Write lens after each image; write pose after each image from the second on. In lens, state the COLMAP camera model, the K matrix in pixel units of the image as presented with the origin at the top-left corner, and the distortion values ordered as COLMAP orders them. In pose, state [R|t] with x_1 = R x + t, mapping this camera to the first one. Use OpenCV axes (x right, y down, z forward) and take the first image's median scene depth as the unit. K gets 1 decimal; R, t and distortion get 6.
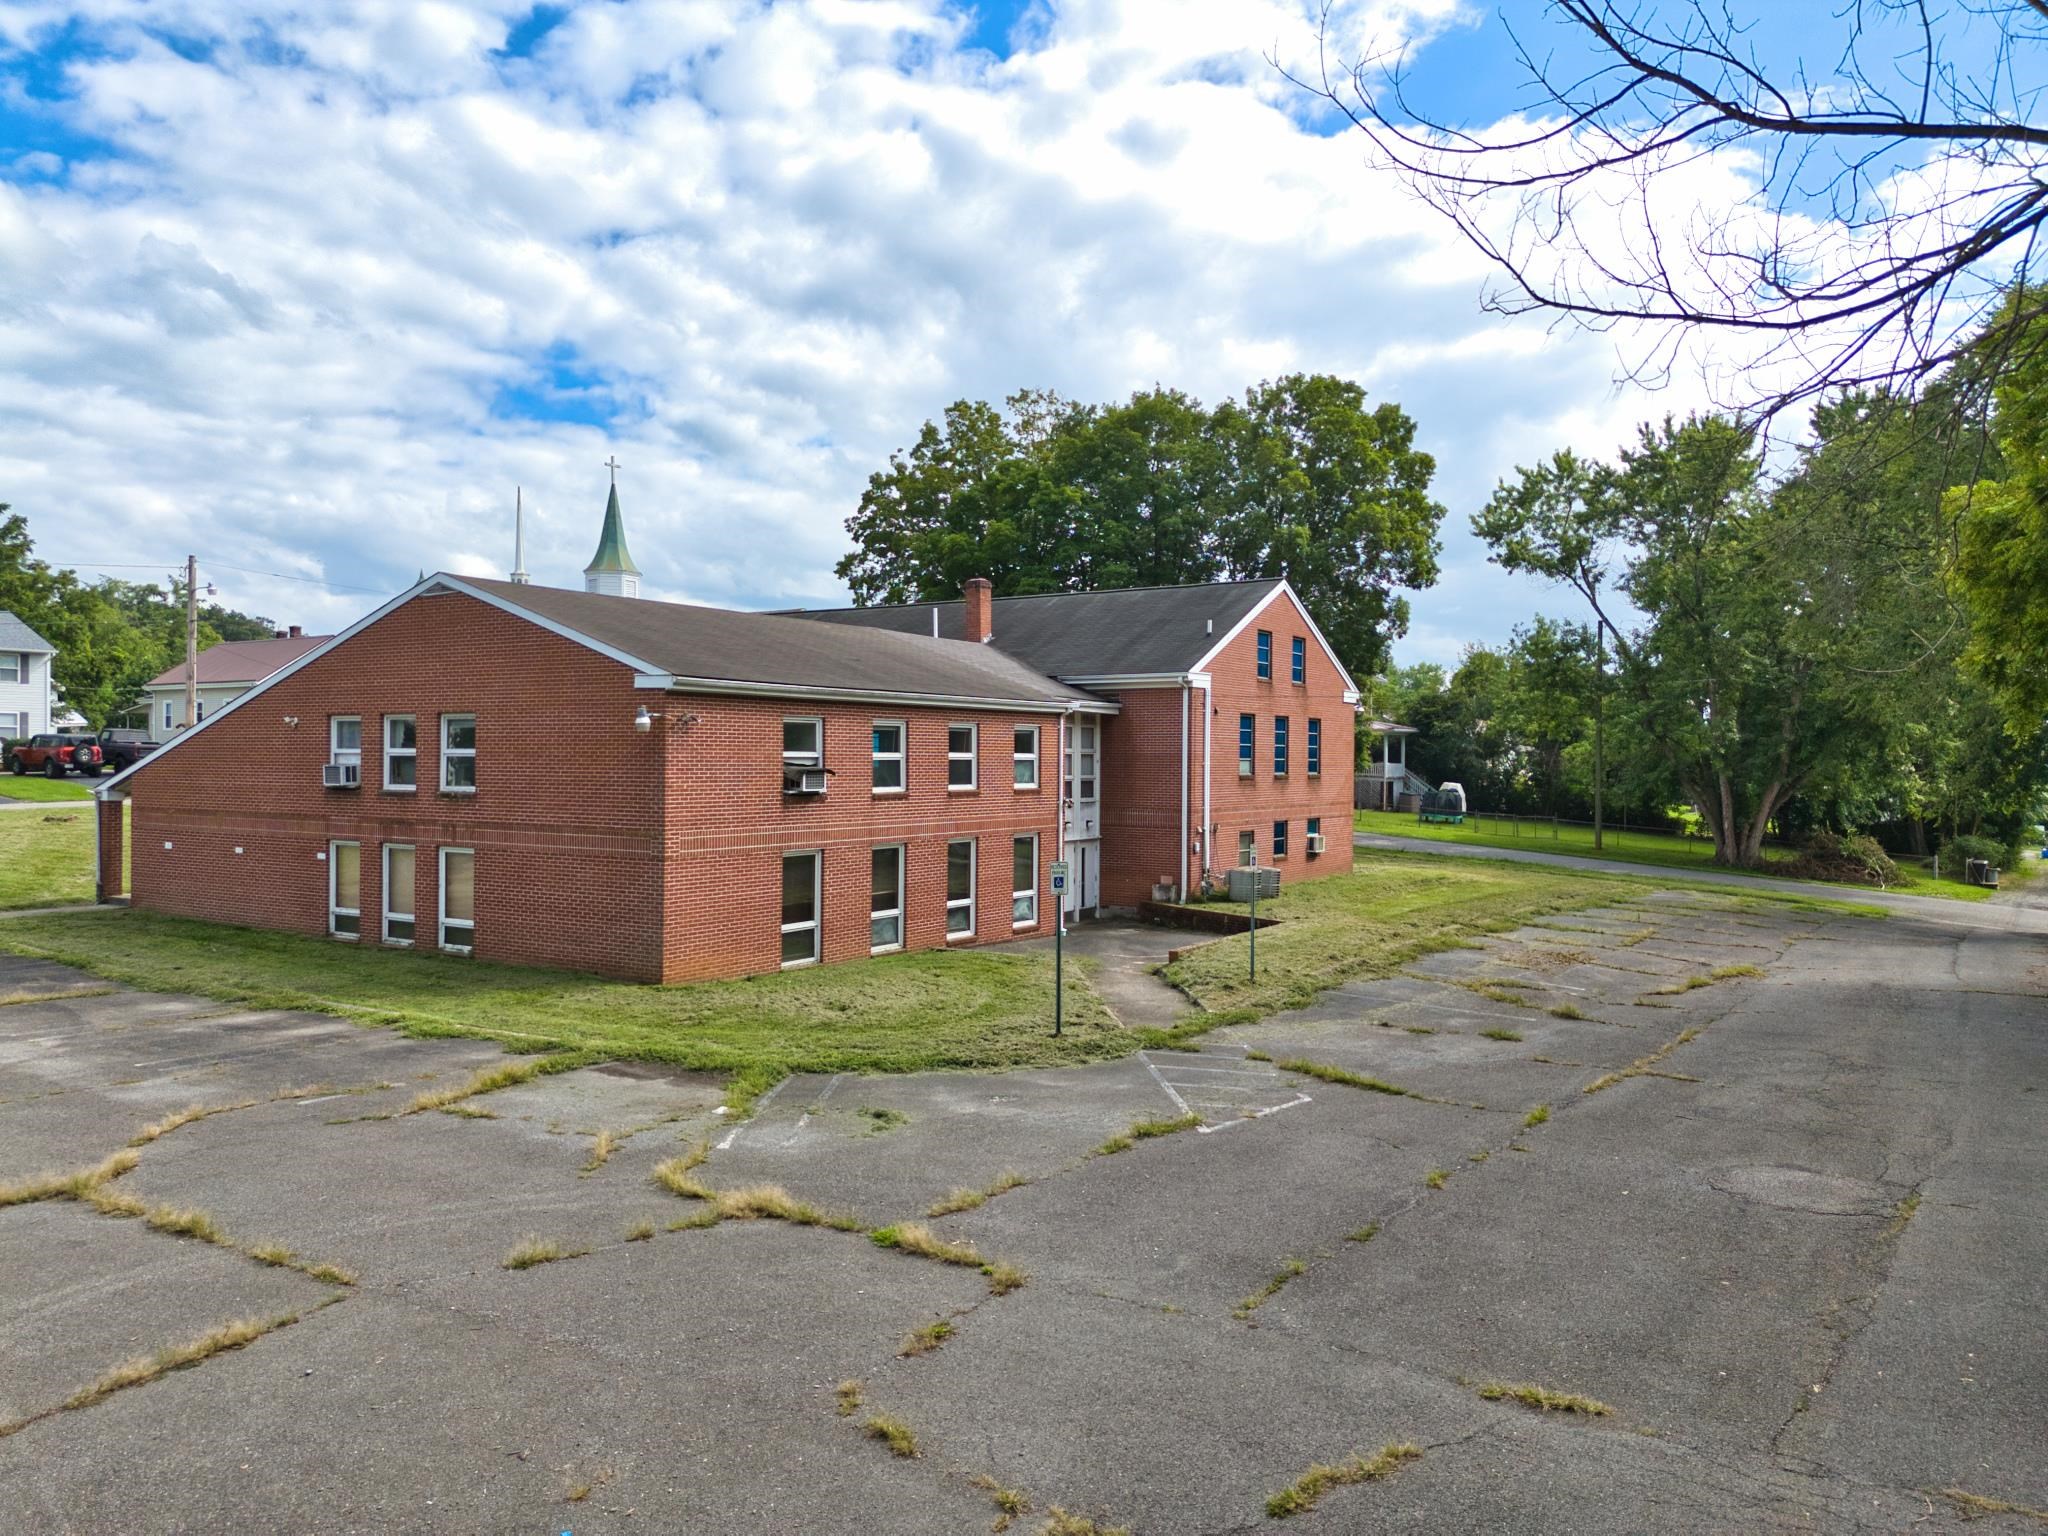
lens RADIAL K [[1462.0, 0, 1016.5], [0, 1462.0, 776.7], [0, 0, 1]] dist [0.079908, -0.080437]
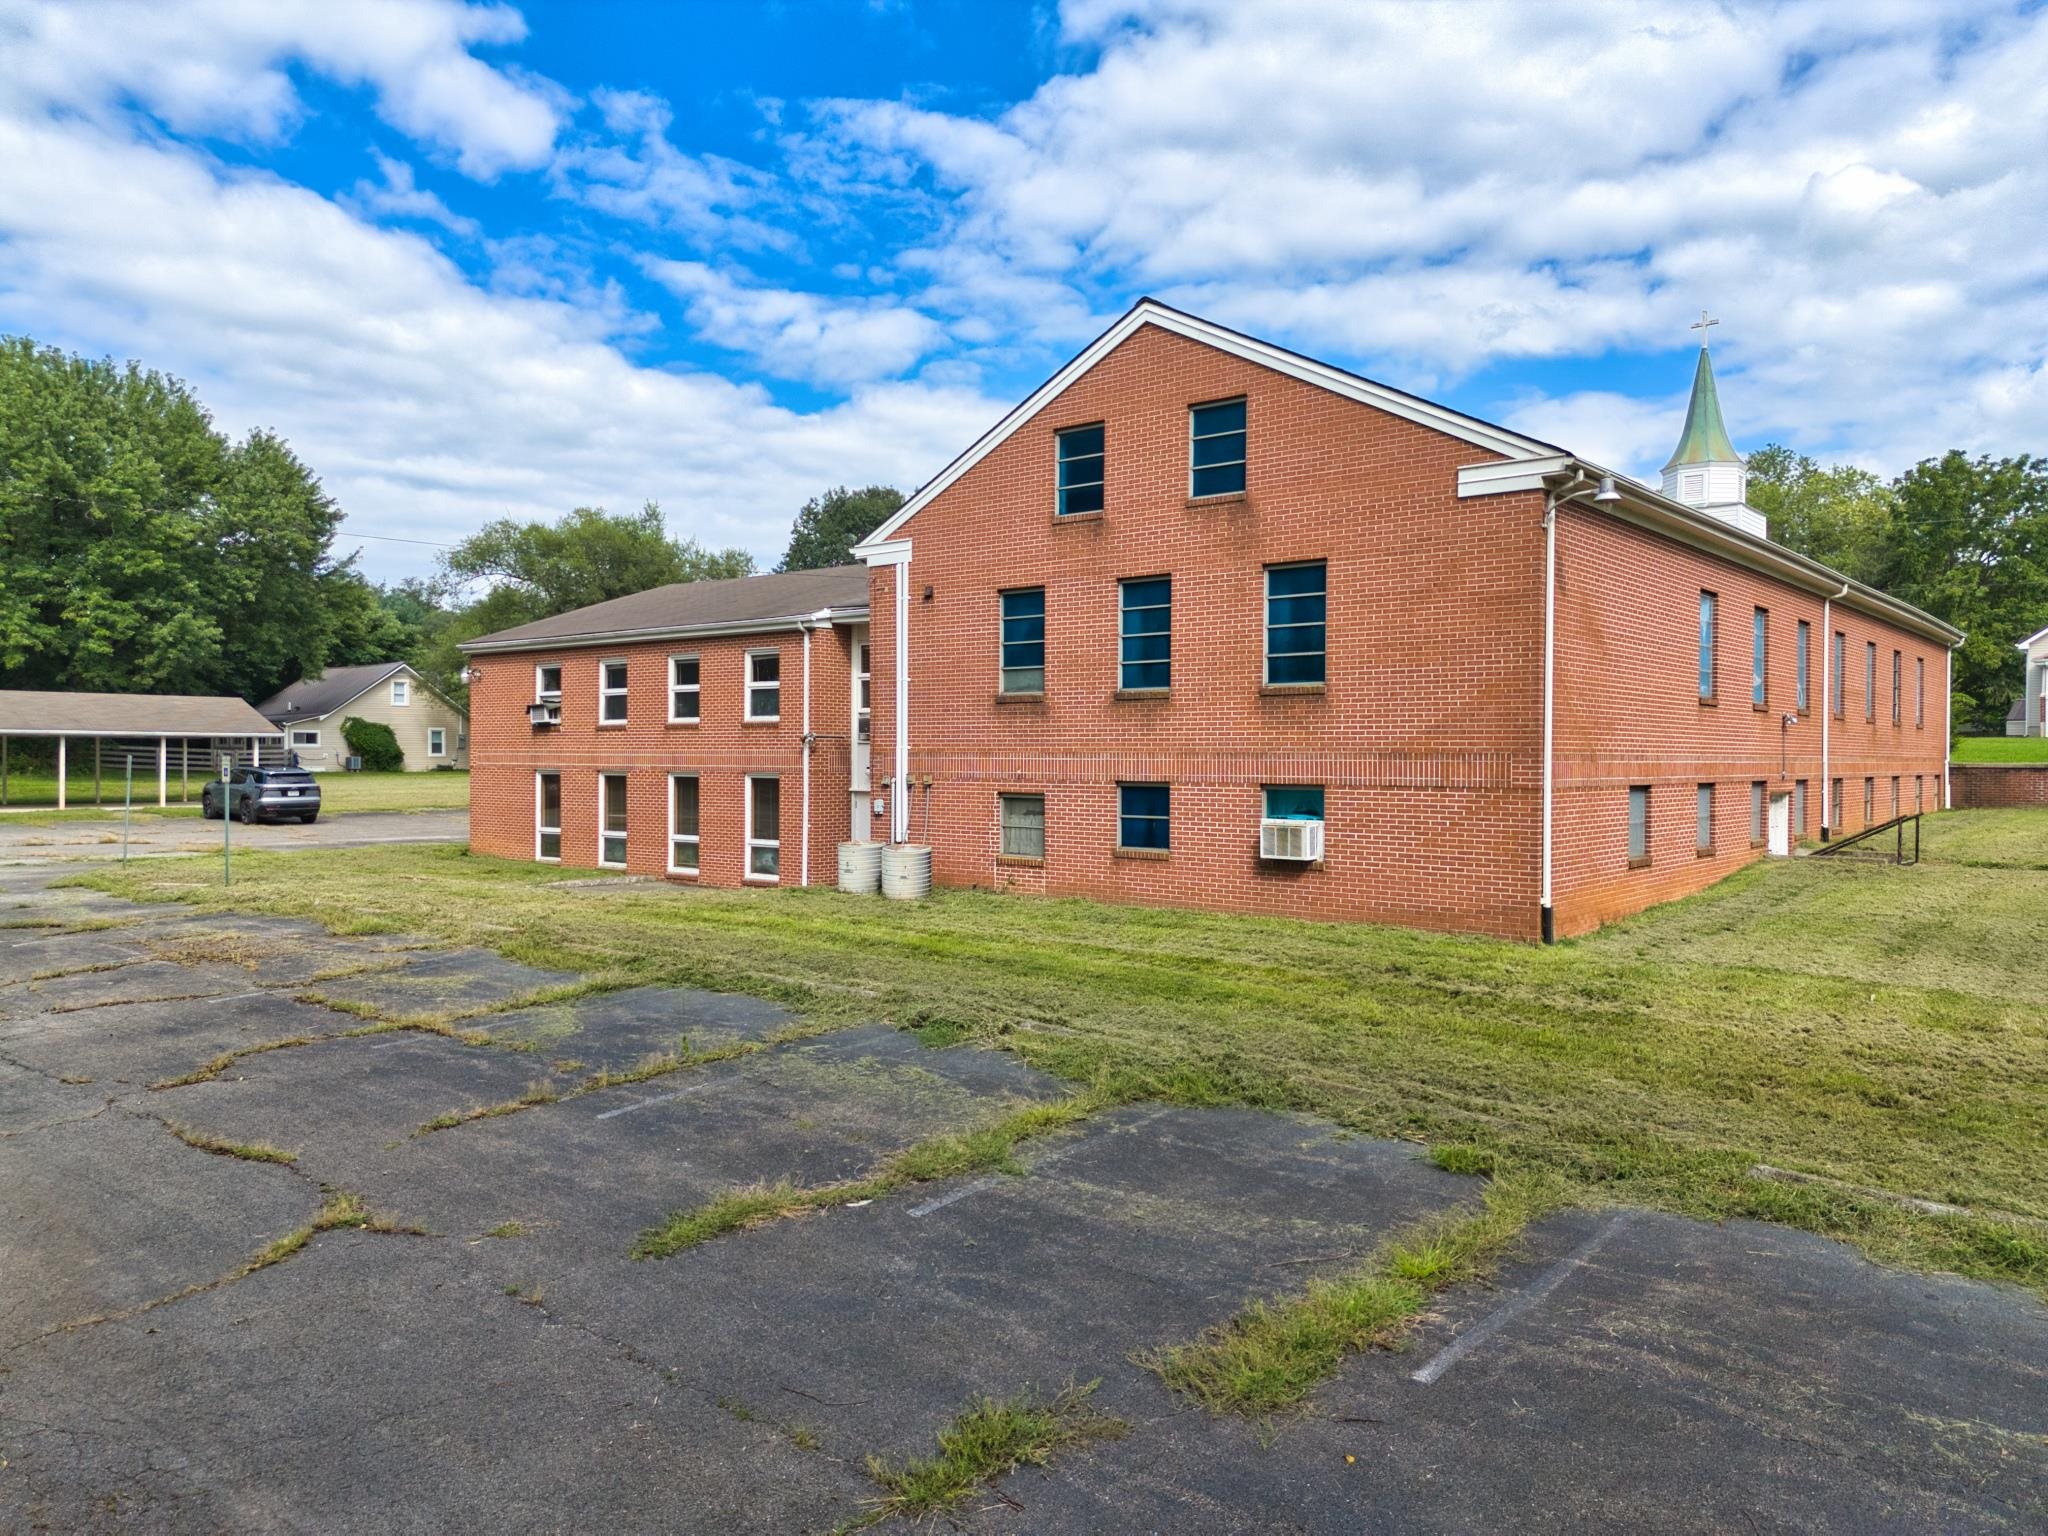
lens RADIAL K [[1456.3, 0, 986.6], [0, 1456.3, 764.4], [0, 0, 1]] dist [0.068166, -0.051377]
pose [[-0.133069, -0.006264, -0.991087, 0.721064], [-0.022548, 0.999740, -0.003292, 0.028405], [0.990850, 0.021909, -0.133176, 1.059265]]
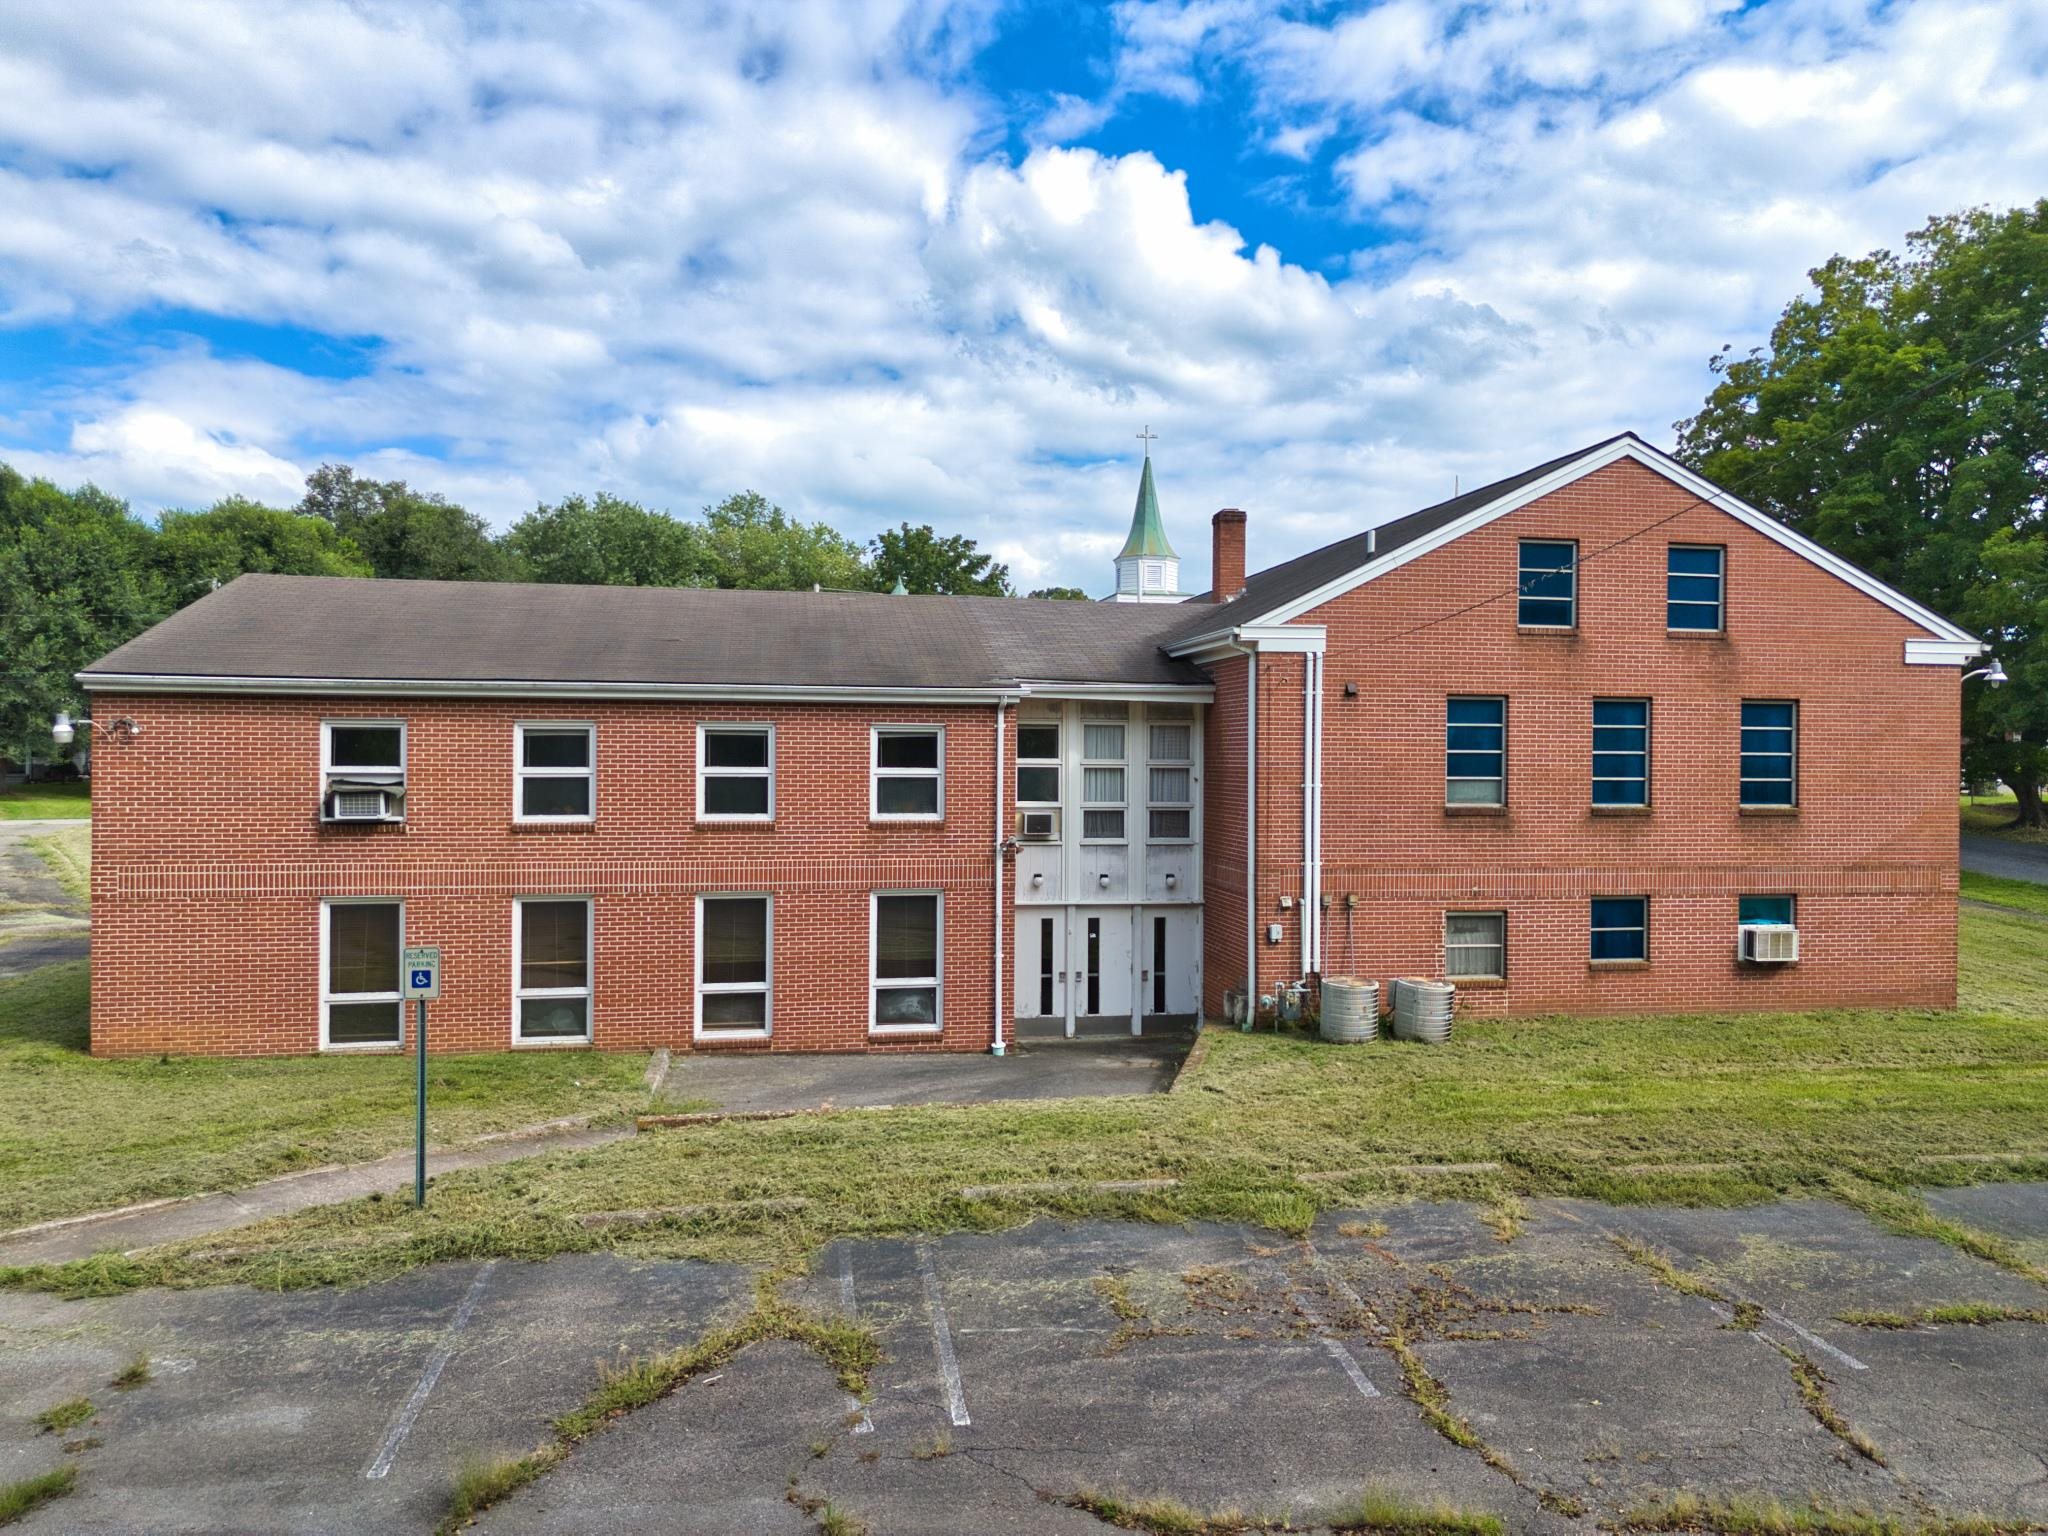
lens RADIAL K [[1481.1, 0, 1012.0], [0, 1481.1, 761.5], [0, 0, 1]] dist [0.032373, -0.001308]
pose [[0.684265, -0.001255, -0.729232, 0.441534], [-0.010554, 0.999877, -0.011624, -0.009742], [0.729157, 0.015650, 0.684167, 0.493883]]
